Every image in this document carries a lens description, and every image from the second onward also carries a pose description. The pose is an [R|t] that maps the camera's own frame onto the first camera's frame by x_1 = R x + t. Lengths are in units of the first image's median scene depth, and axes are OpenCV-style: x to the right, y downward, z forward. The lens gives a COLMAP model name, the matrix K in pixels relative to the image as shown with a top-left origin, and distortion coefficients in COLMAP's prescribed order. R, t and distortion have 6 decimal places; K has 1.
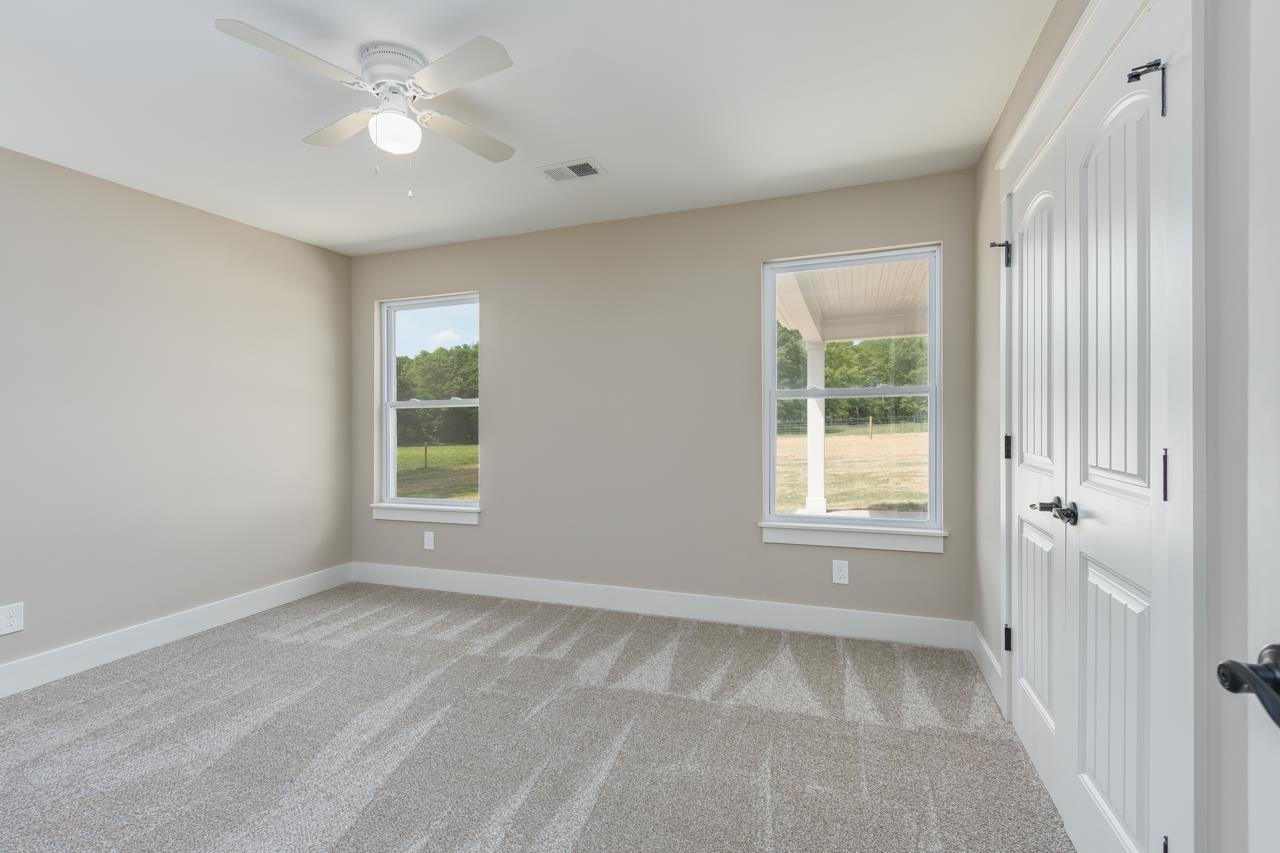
lens RADIAL K [[601.0, 0, 642.7], [0, 601.0, 419.9], [0, 0, 1]] dist [-0.004546, -0.000101]
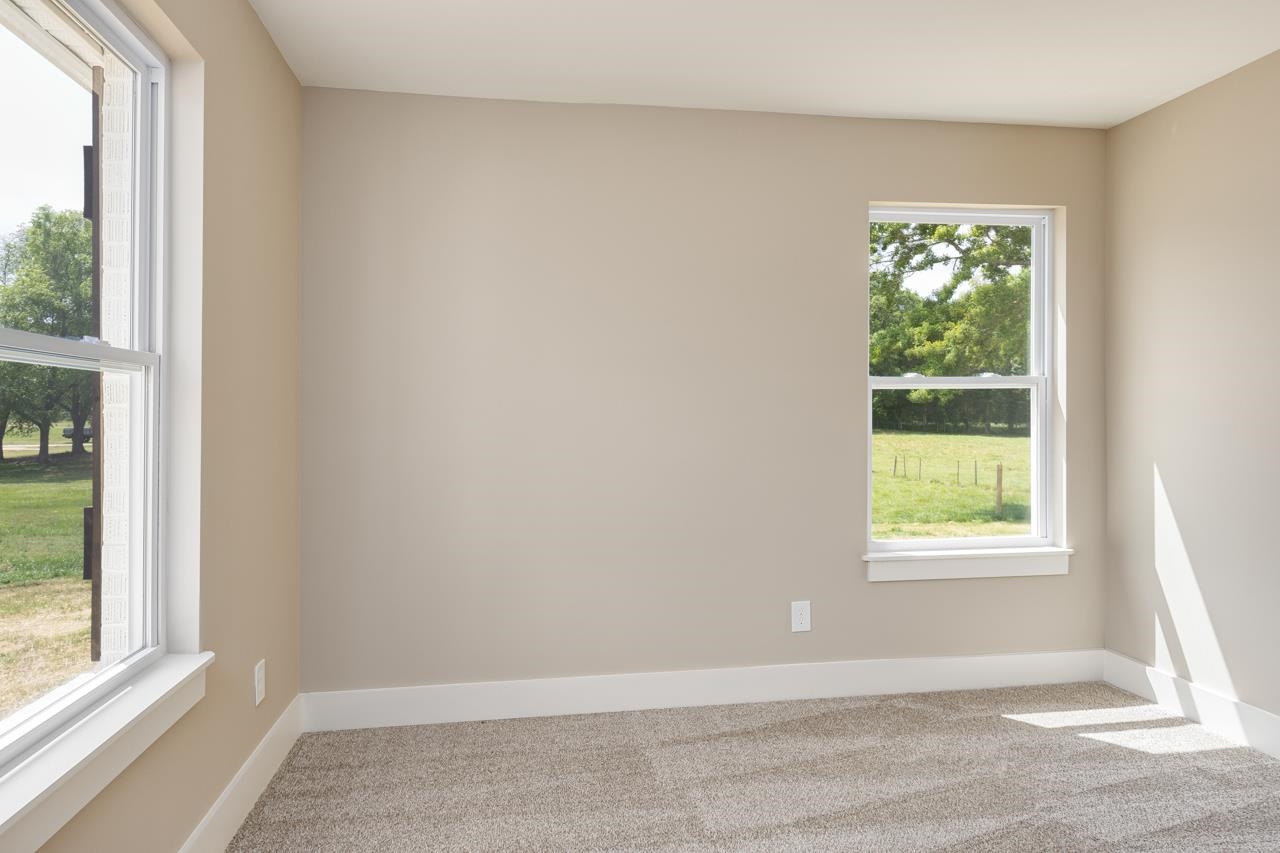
lens RADIAL K [[850.3, 0, 638.9], [0, 850.3, 415.9], [0, 0, 1]] dist [-0.003719, -0.001440]
pose [[0.881932, 0.002807, 0.471369, -0.546700], [0.001050, 0.999968, -0.007920, 0.006747], [-0.471376, 0.007480, 0.881900, 0.203147]]
